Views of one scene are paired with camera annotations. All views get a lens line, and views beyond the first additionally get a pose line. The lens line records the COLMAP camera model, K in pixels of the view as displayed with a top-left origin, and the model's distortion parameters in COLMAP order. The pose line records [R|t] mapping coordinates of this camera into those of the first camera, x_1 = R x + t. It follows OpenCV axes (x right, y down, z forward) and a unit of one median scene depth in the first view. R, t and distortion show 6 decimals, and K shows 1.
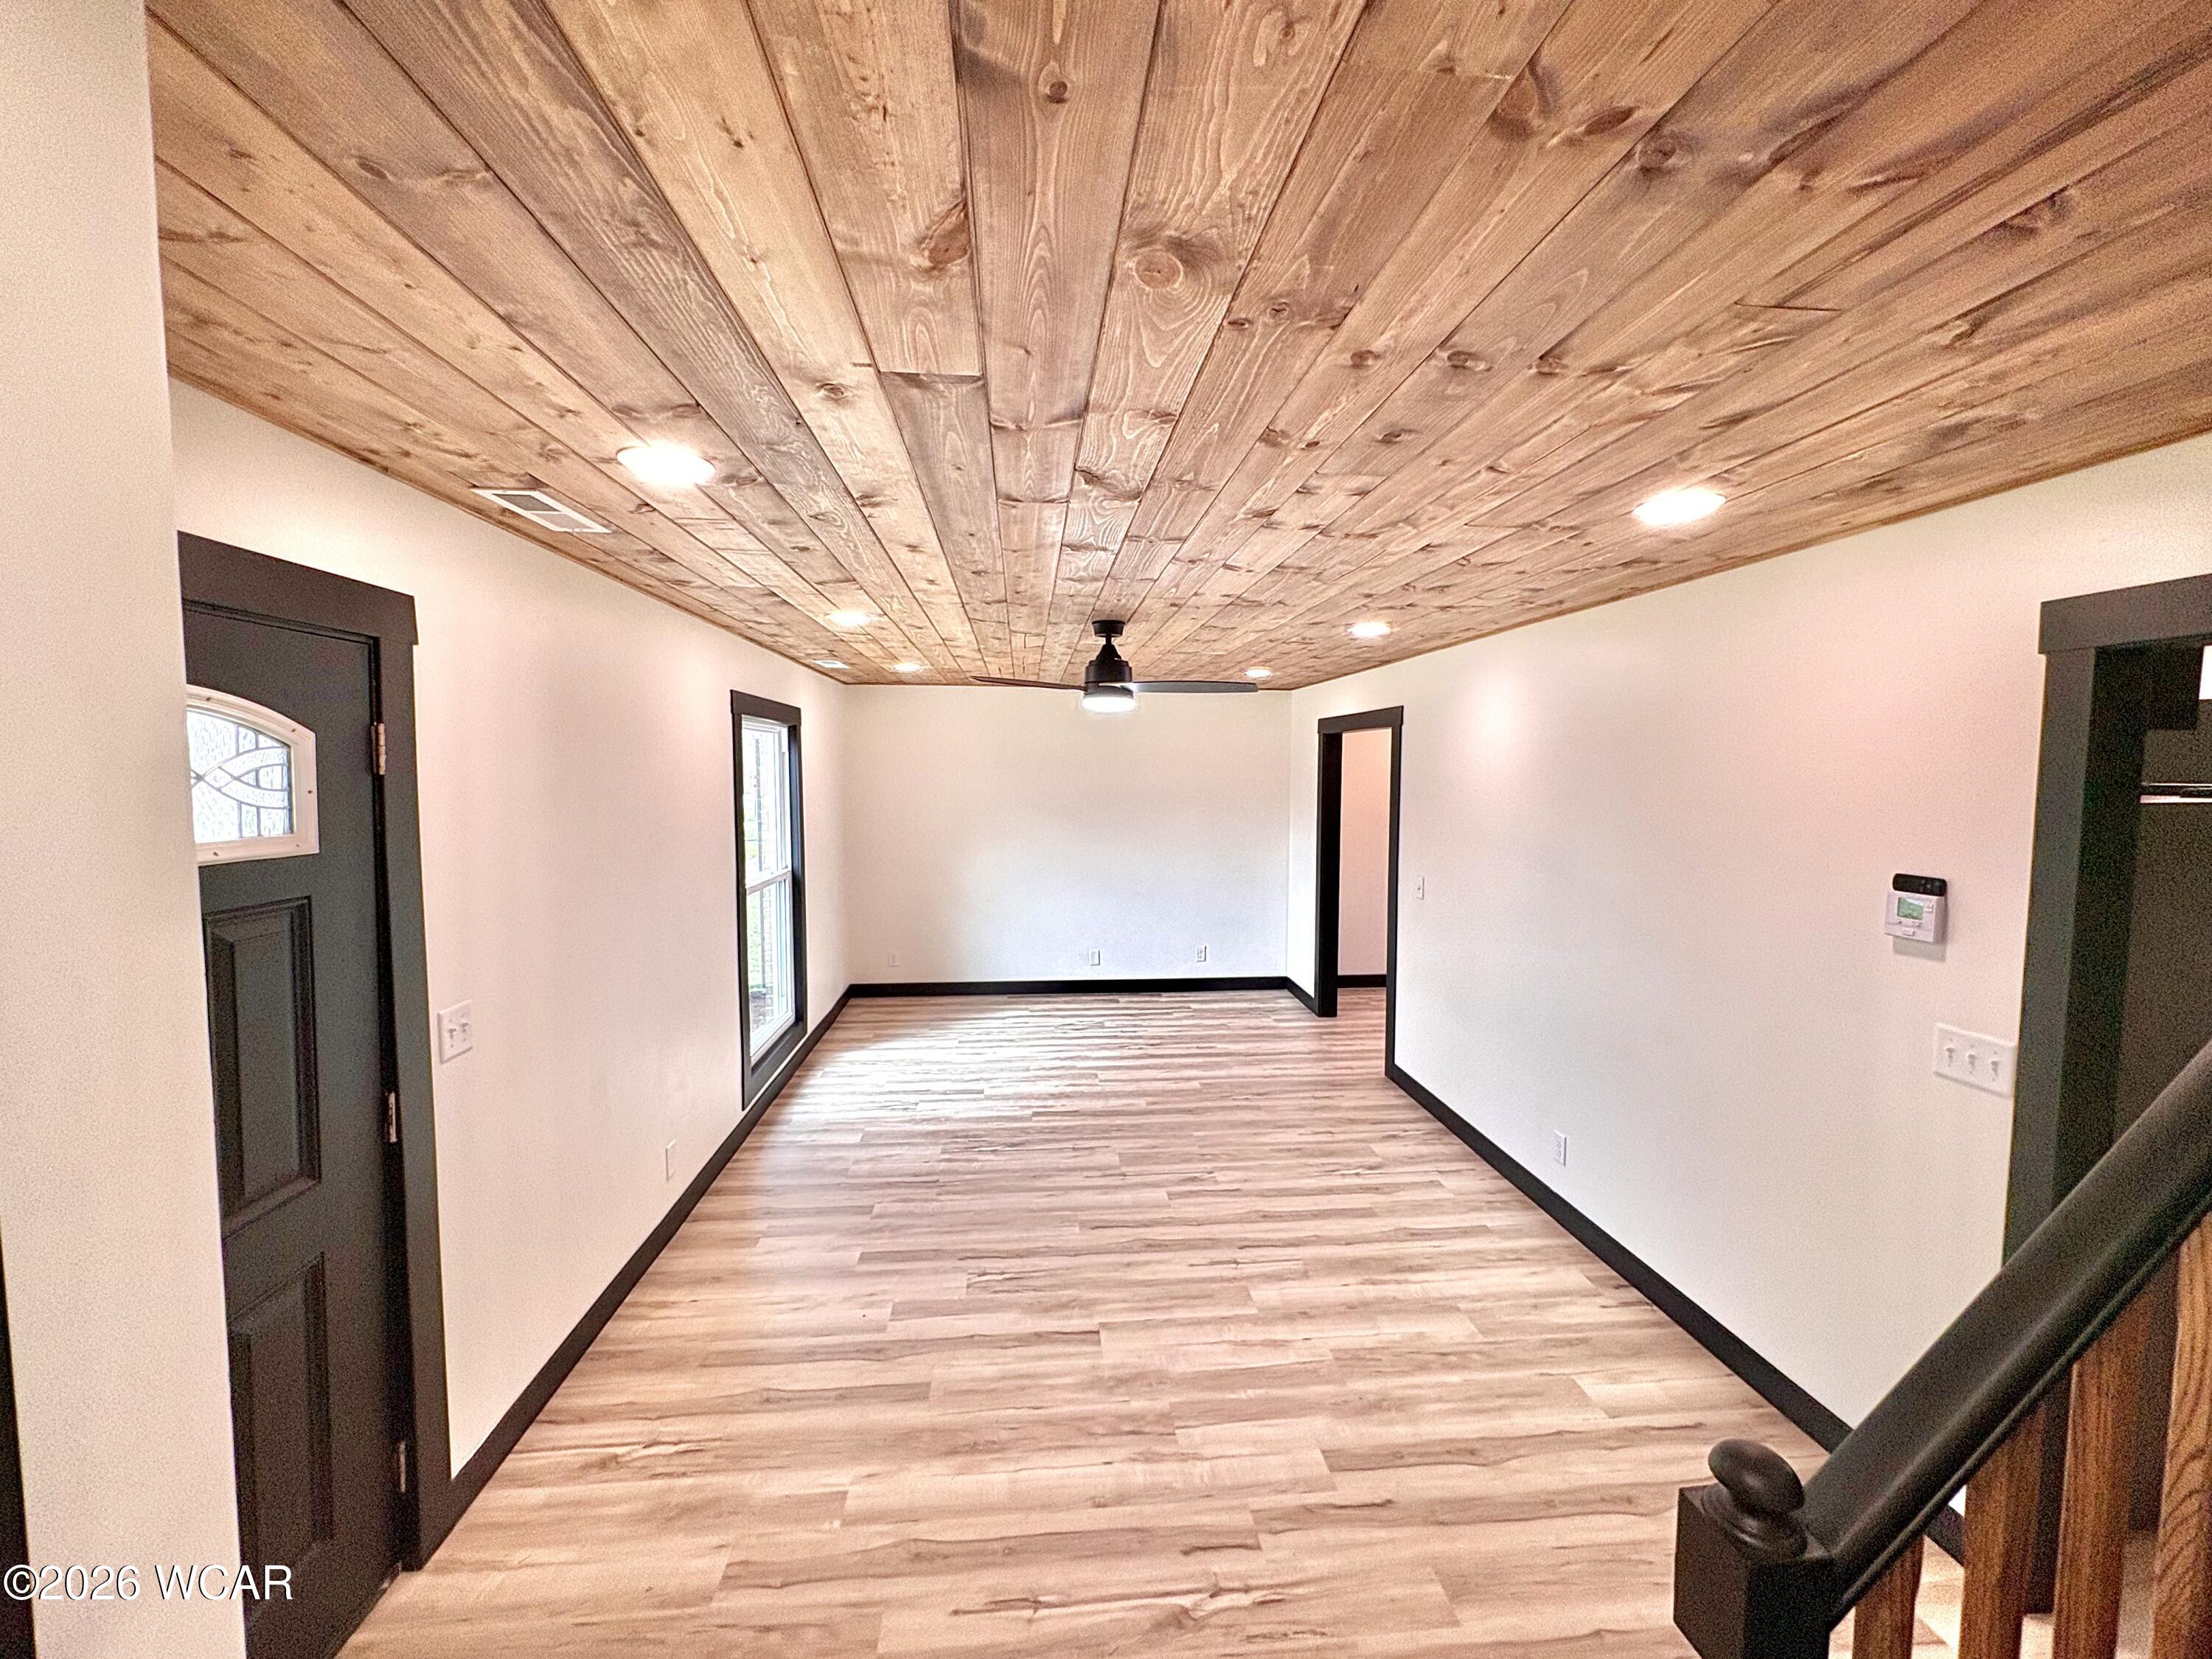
lens RADIAL K [[879.5, 0, 1106.0], [0, 879.5, 828.7], [0, 0, 1]] dist [0.000581, -0.000338]
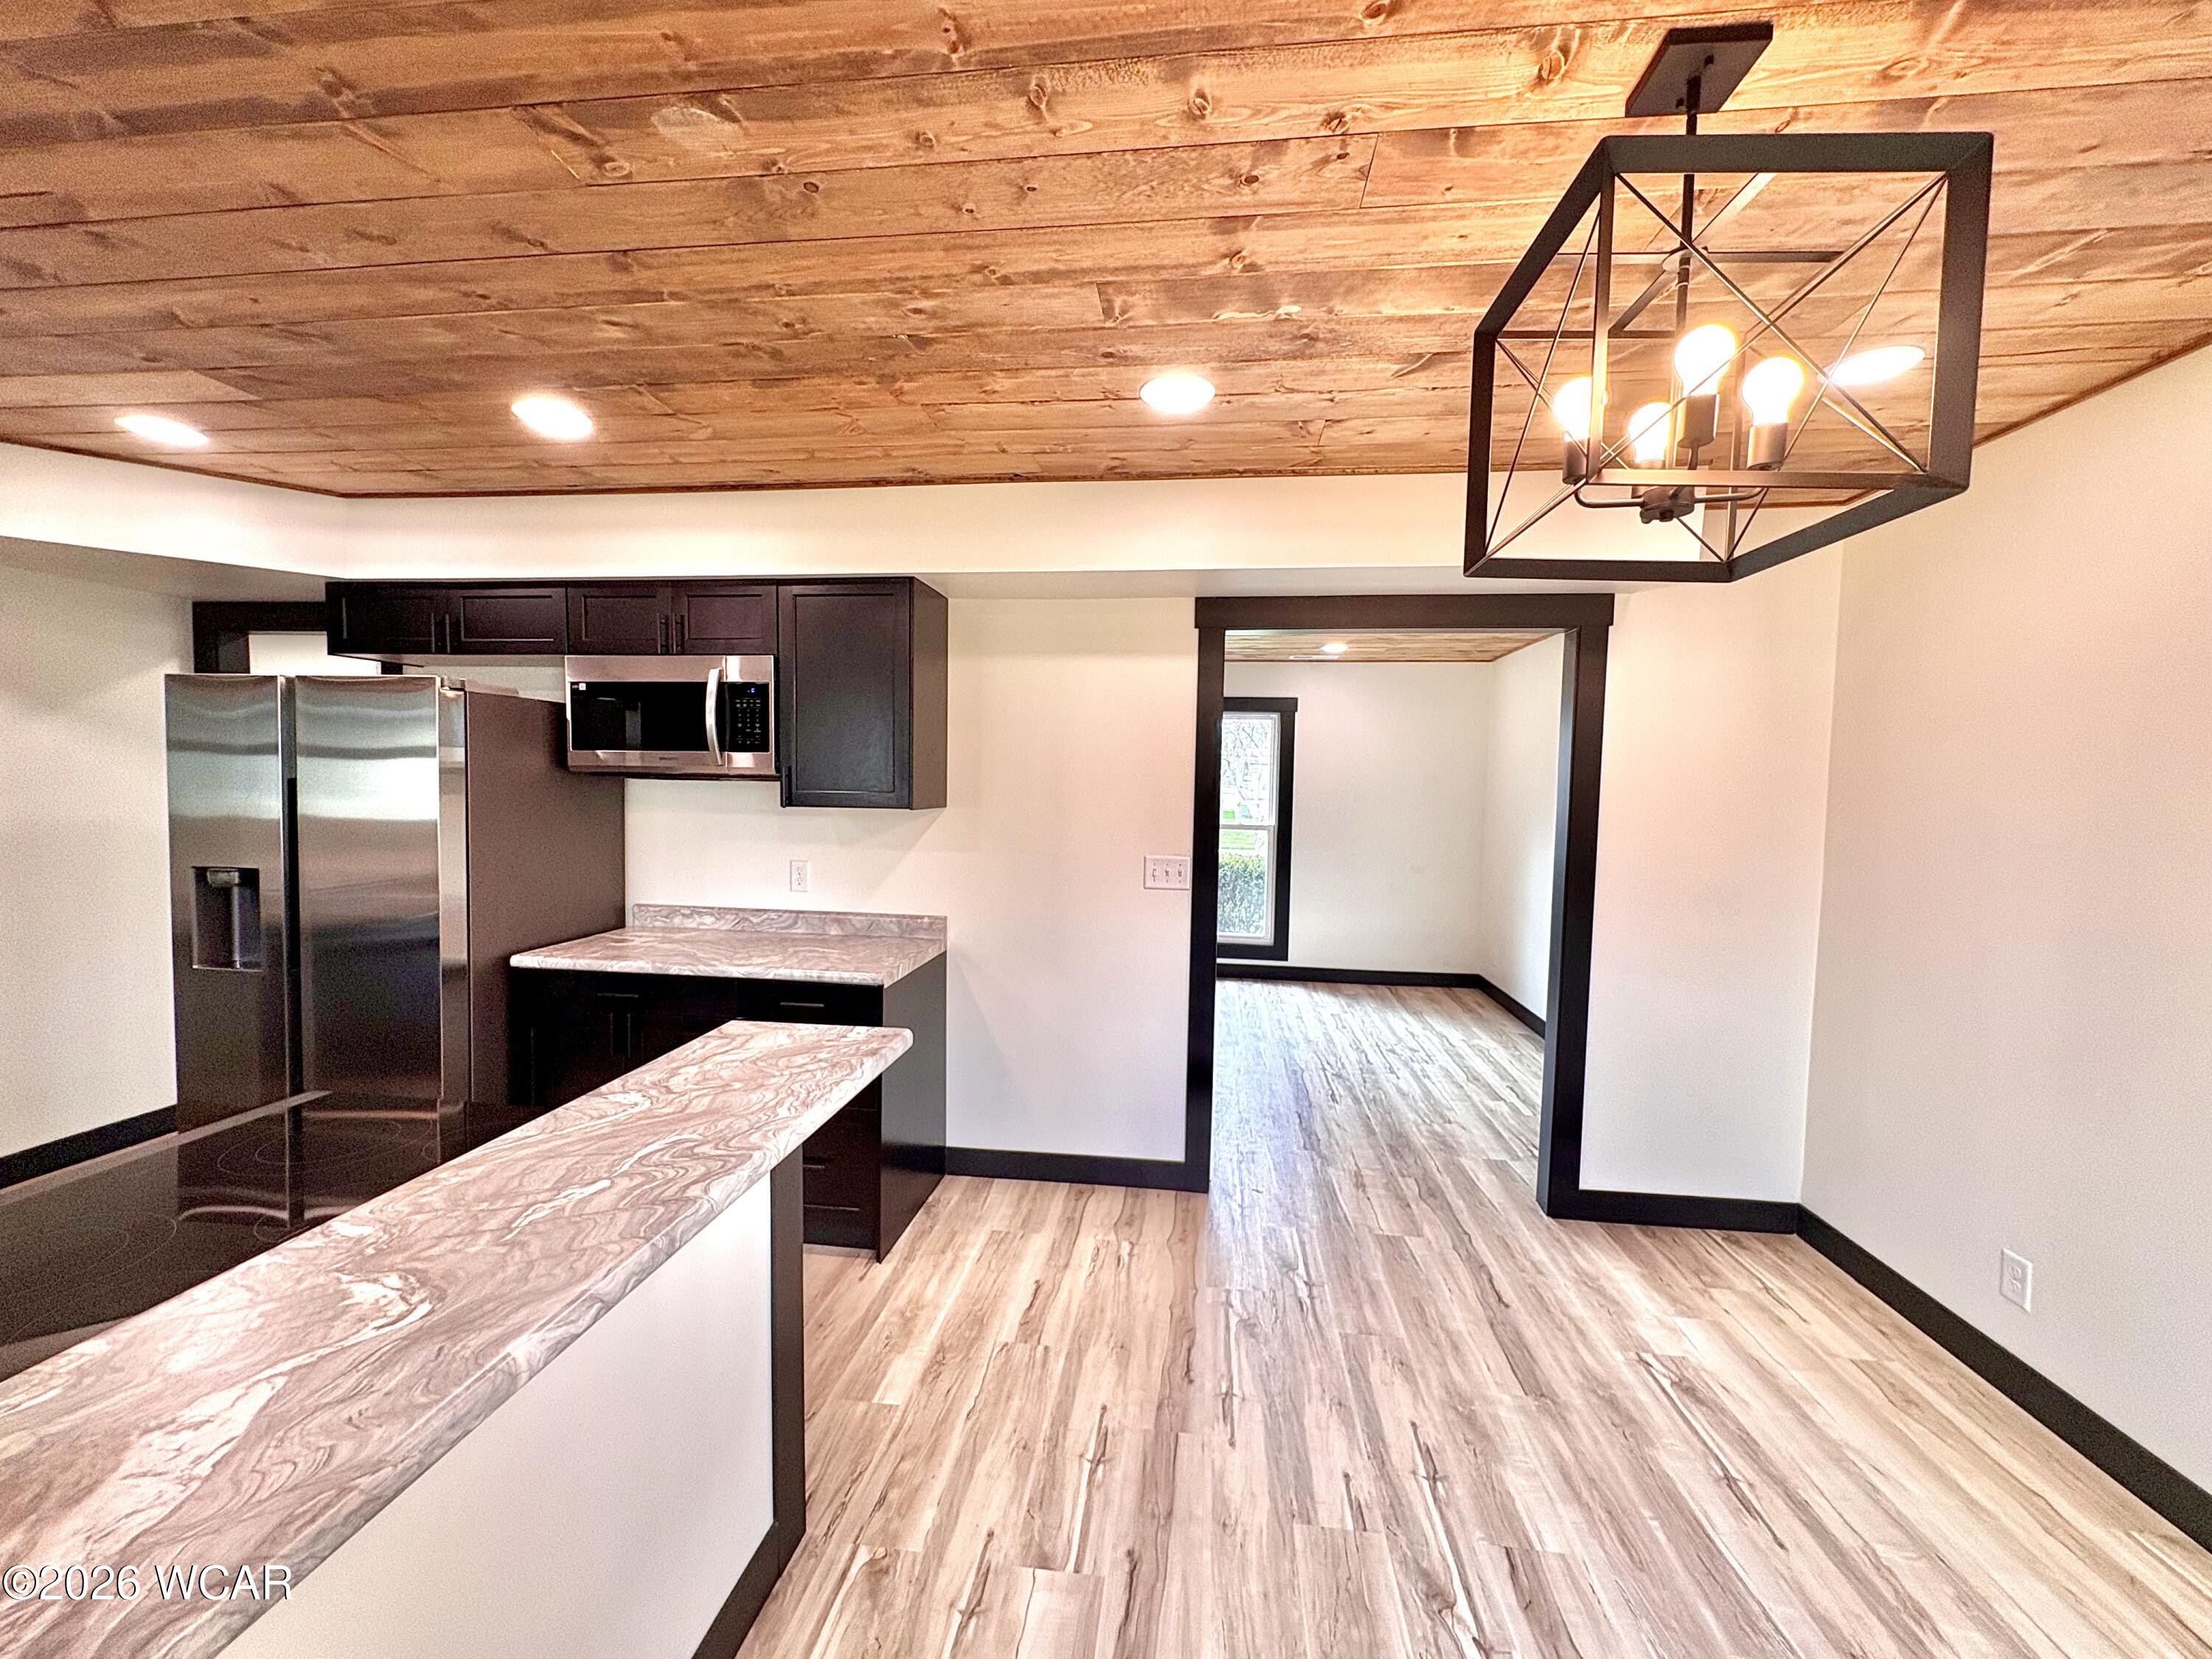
lens RADIAL K [[879.5, 0, 1105.8], [0, 879.5, 828.4], [0, 0, 1]] dist [0.000581, -0.000338]
pose [[-0.211912, 0.043537, -0.976318, 1.471849], [-0.088392, 0.994059, 0.063514, -0.013679], [0.973283, 0.099758, -0.206805, 1.596606]]
